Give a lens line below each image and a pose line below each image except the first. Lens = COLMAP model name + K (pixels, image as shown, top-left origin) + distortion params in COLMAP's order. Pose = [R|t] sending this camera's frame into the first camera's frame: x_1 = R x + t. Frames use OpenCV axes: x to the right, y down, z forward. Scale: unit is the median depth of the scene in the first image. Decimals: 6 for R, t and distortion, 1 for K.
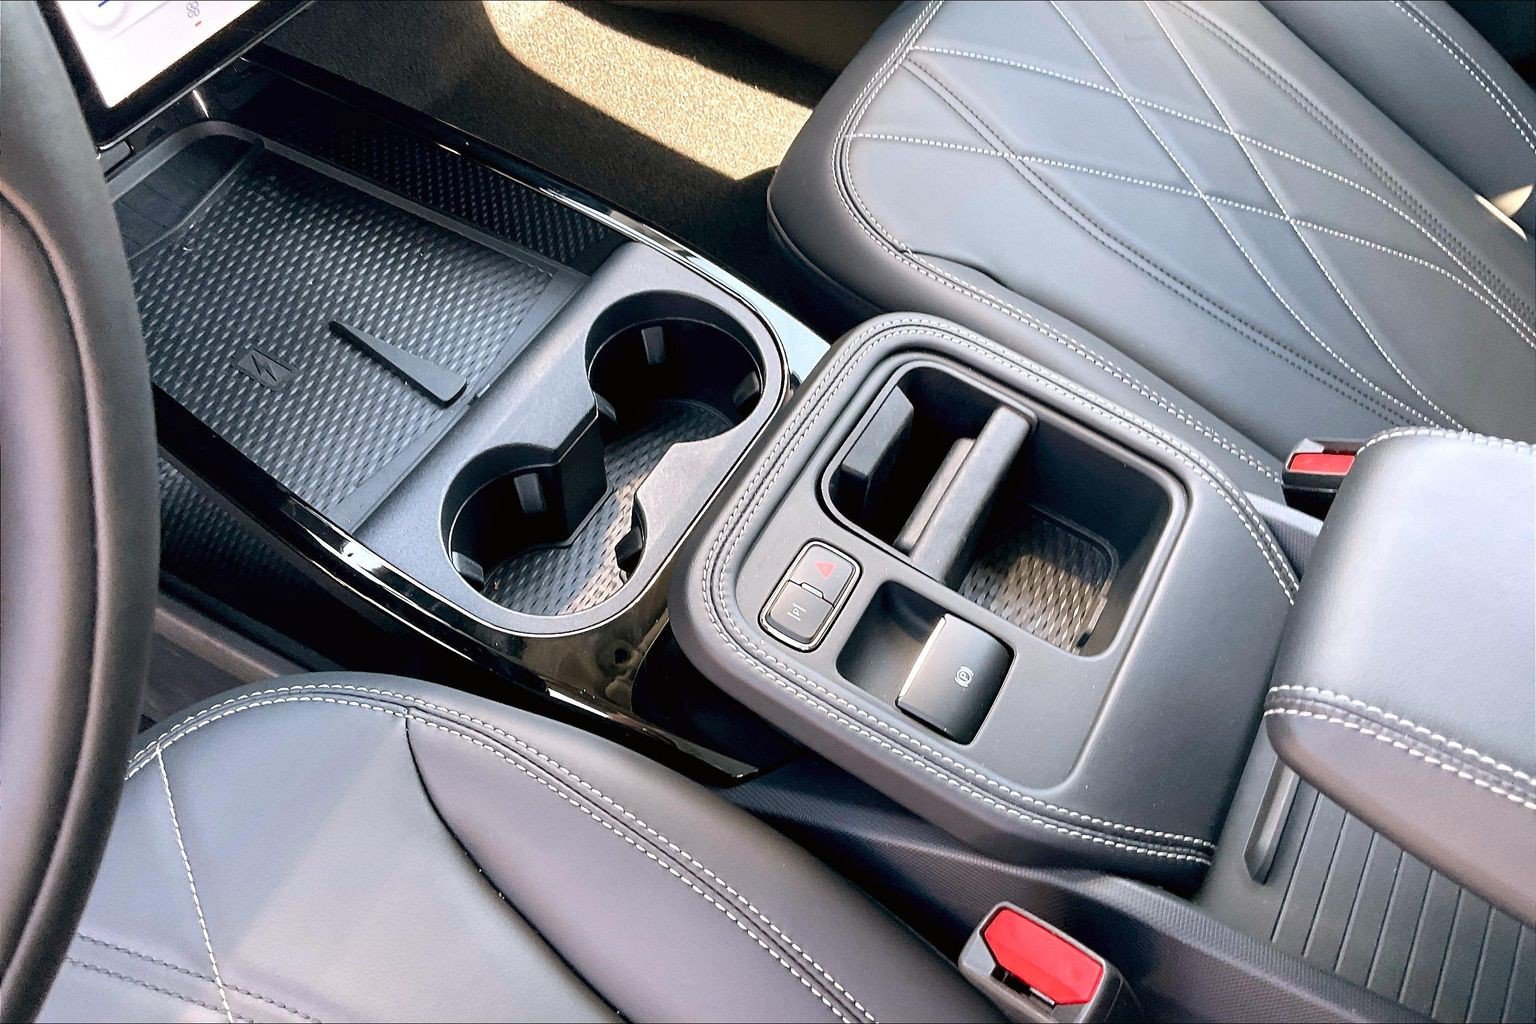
lens RADIAL K [[1296.0, 0, 775.9], [0, 1296.0, 508.4], [0, 0, 1]] dist [0.112303, -0.235944]
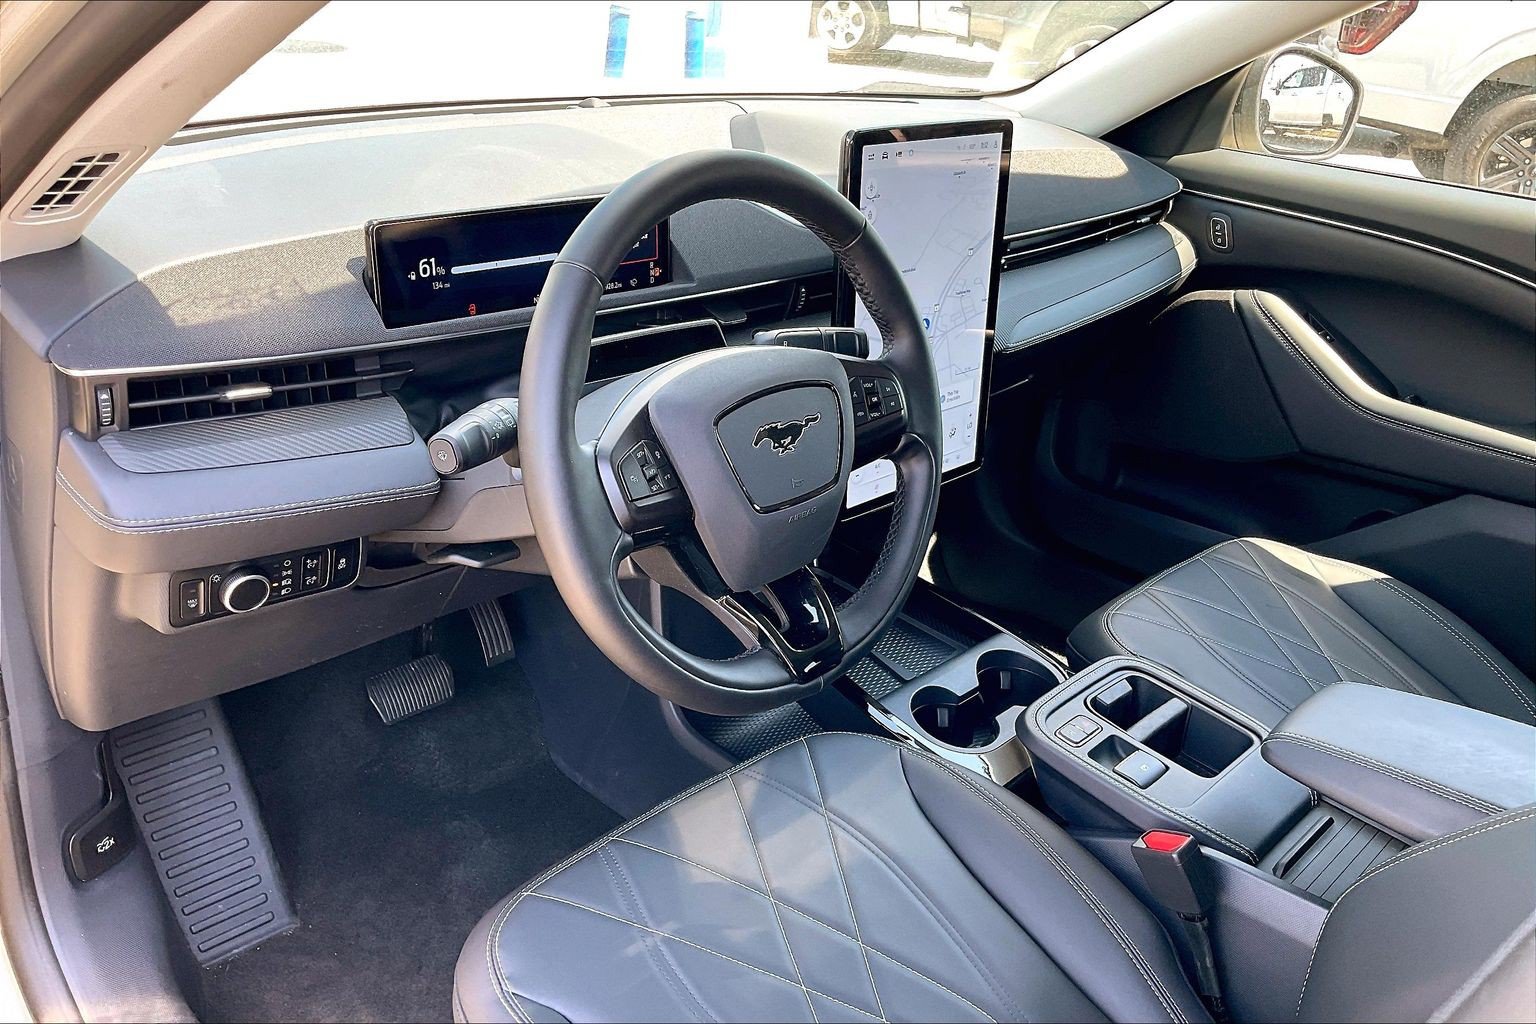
lens RADIAL K [[1296.0, 0, 775.9], [0, 1296.0, 508.4], [0, 0, 1]] dist [0.112303, -0.235944]
pose [[0.967990, 0.111303, -0.224960, -0.014754], [-0.214551, 0.832048, -0.511531, 0.913806], [0.130243, 0.543422, 0.829294, -1.056513]]
